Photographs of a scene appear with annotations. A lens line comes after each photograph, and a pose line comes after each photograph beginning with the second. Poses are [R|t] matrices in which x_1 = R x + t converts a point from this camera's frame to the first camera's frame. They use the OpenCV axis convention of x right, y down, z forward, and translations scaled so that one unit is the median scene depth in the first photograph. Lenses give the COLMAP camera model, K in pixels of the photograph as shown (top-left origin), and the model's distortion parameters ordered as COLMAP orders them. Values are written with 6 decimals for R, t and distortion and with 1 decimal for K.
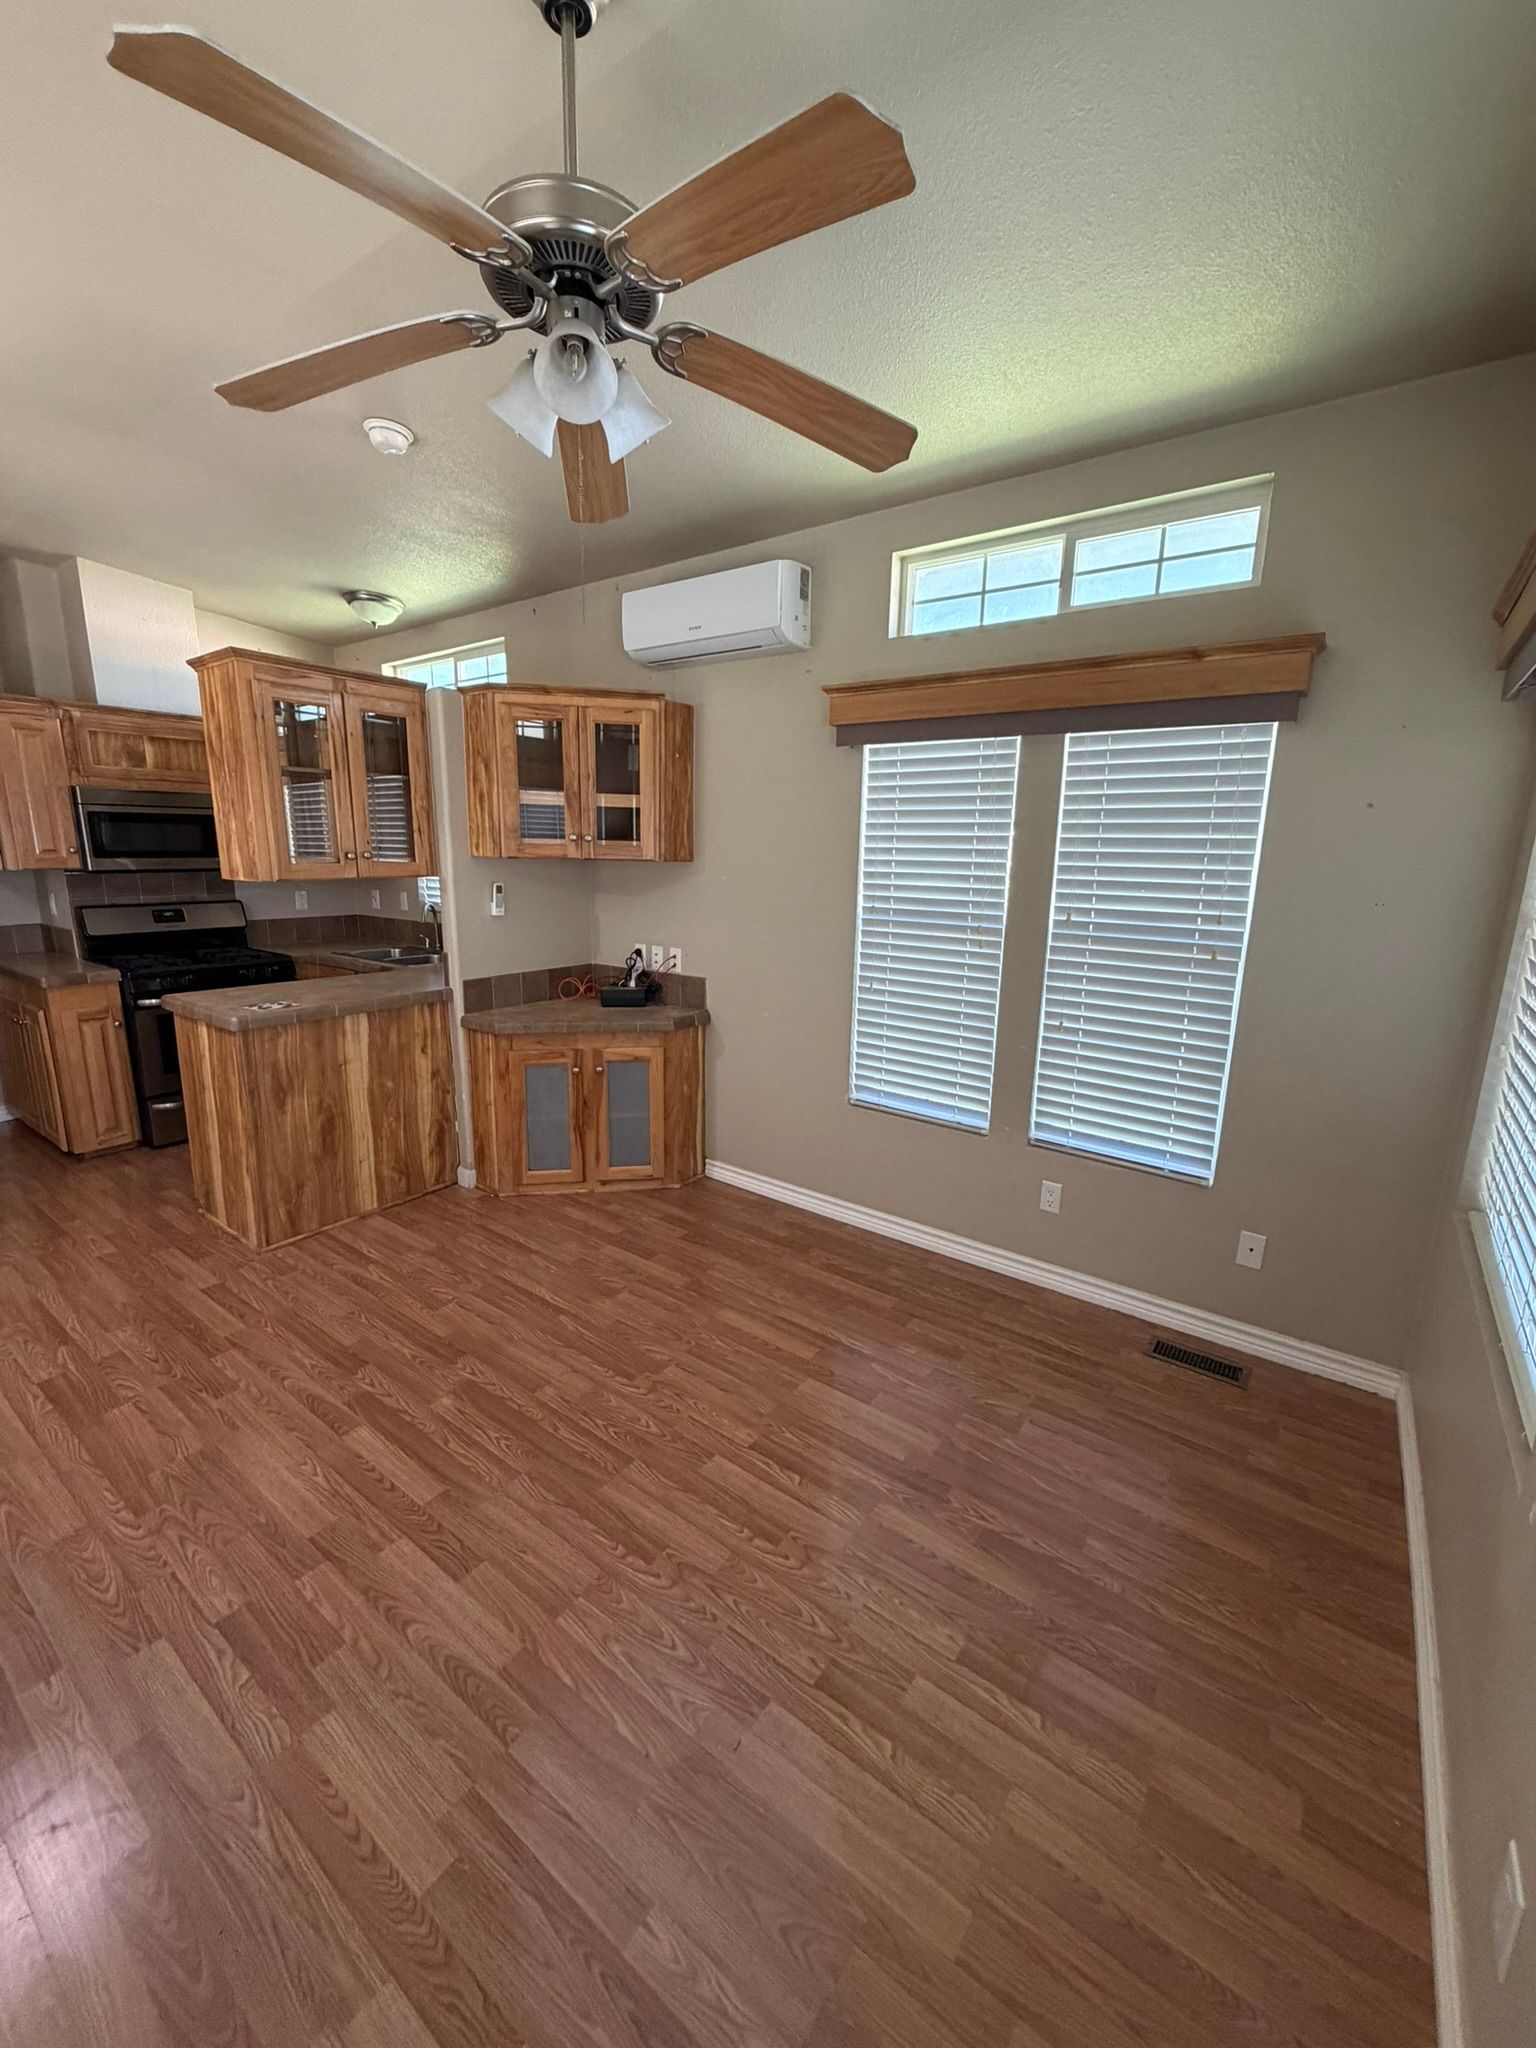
lens RADIAL K [[814.0, 0, 768.3], [0, 814.0, 1017.7], [0, 0, 1]] dist [-0.000880, 0.000549]
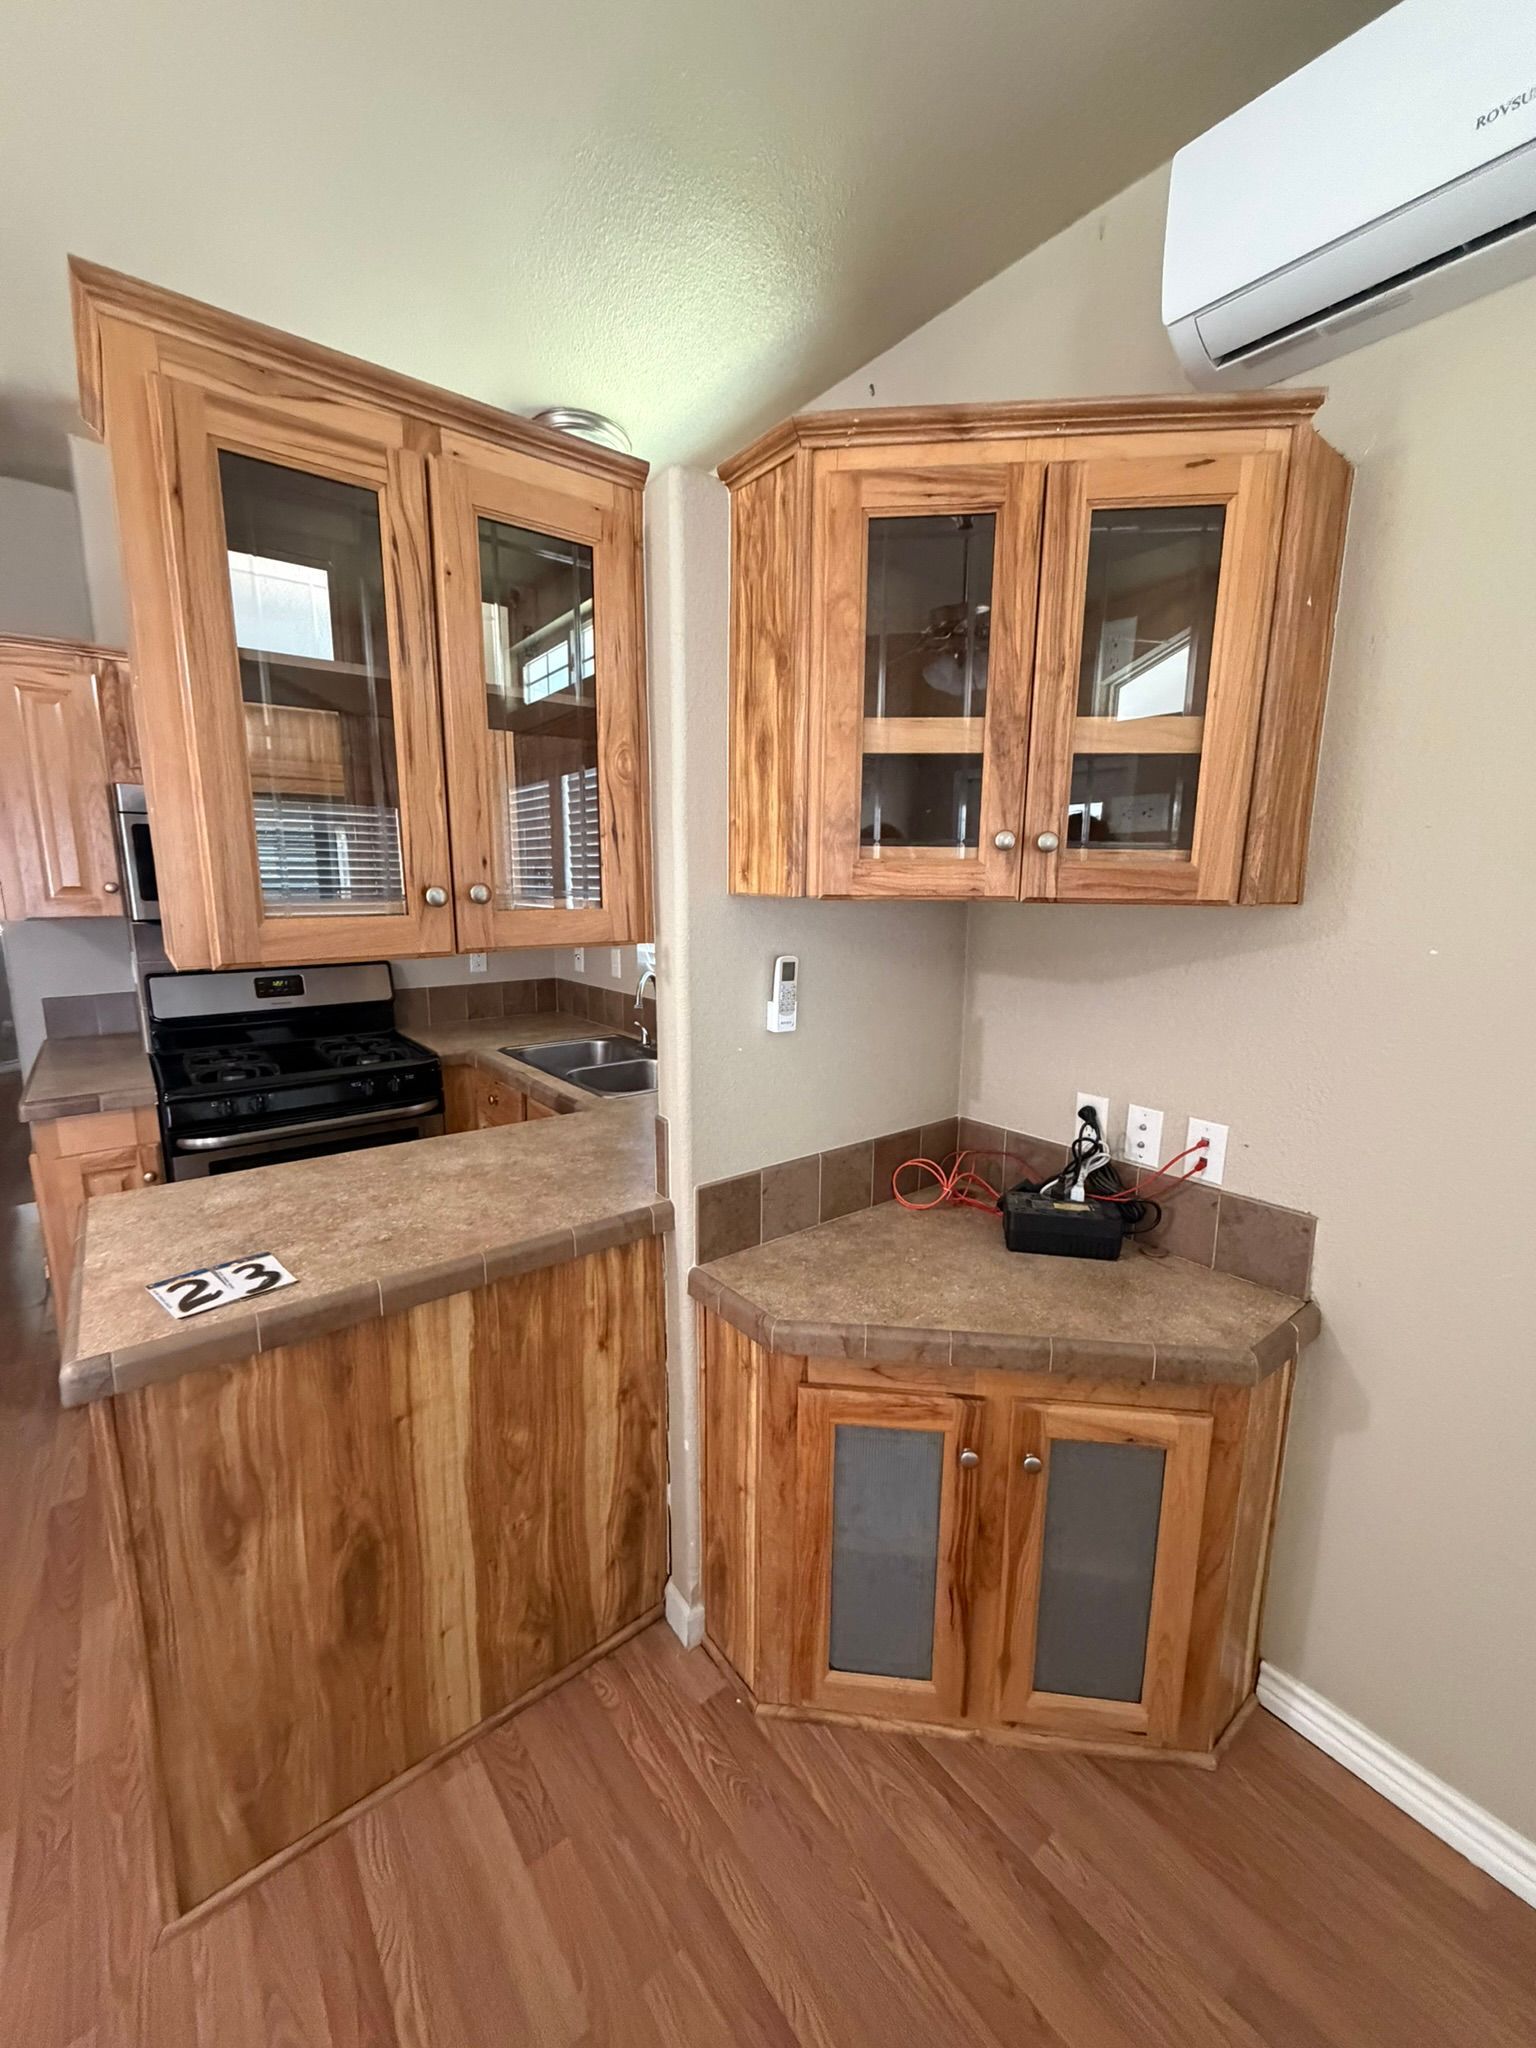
lens RADIAL K [[814.0, 0, 768.3], [0, 814.0, 1017.7], [0, 0, 1]] dist [-0.000880, 0.000549]
pose [[0.962187, 0.034334, -0.270217, -0.236221], [-0.044802, 0.998462, -0.032665, -0.124814], [0.268679, 0.043536, 0.962245, 0.619303]]
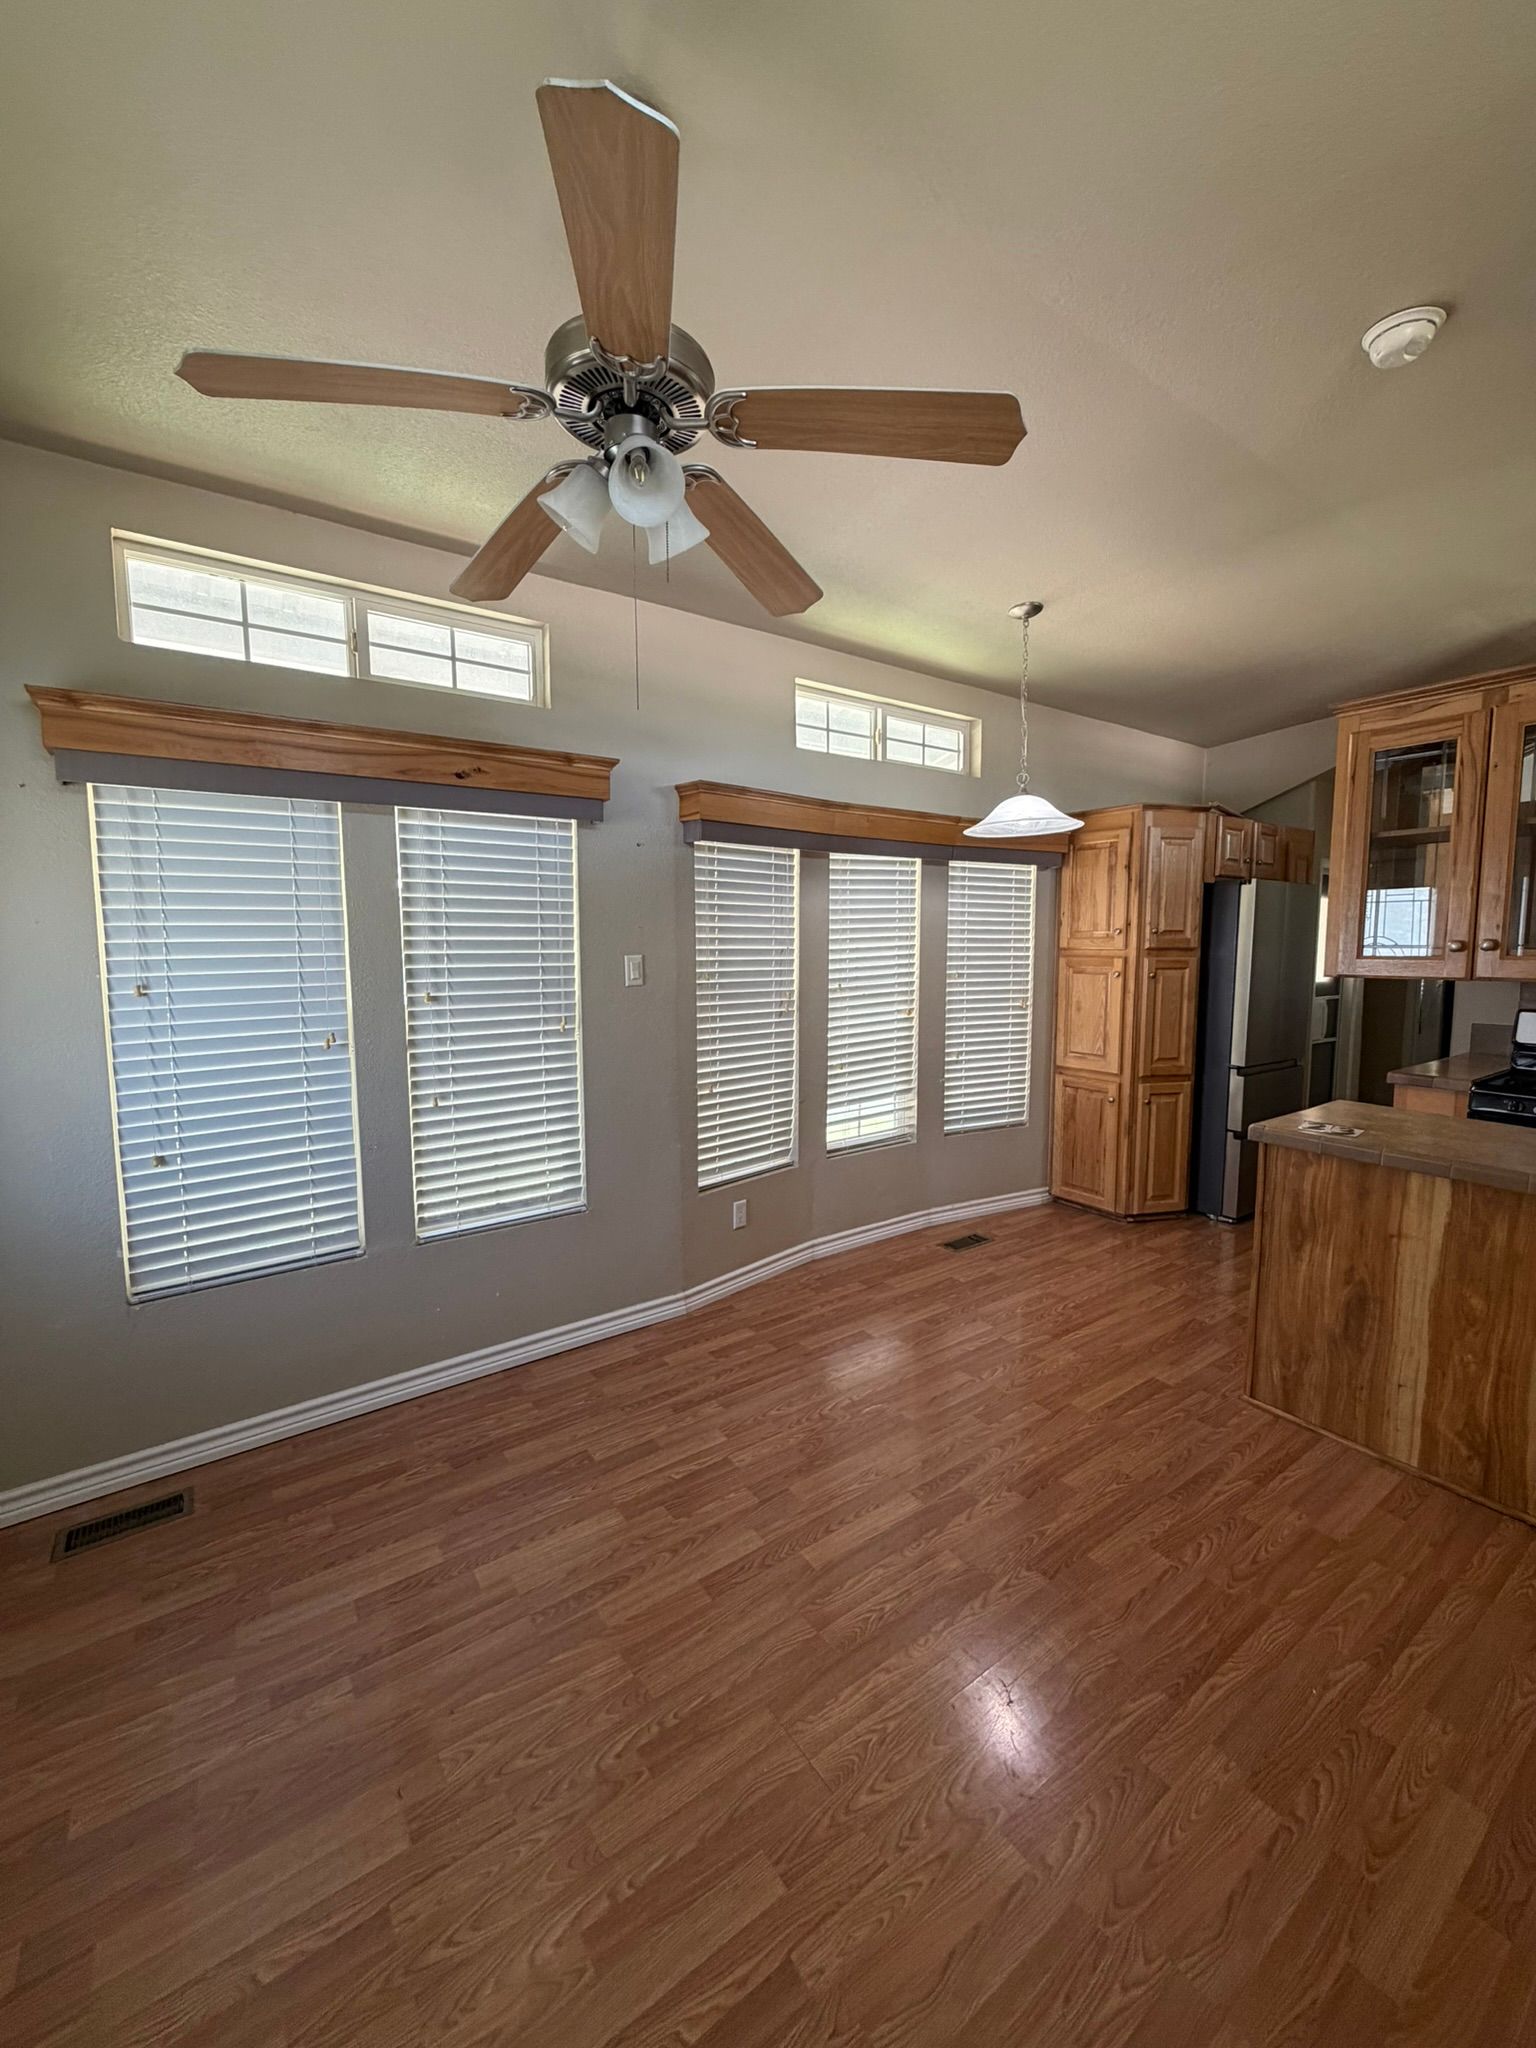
lens RADIAL K [[814.0, 0, 768.3], [0, 814.0, 1017.7], [0, 0, 1]] dist [-0.000880, 0.000549]
pose [[-0.323579, 0.072943, -0.943385, 0.289274], [-0.197449, 0.969869, 0.142715, -0.113404], [0.925371, 0.232450, -0.299427, 0.625862]]
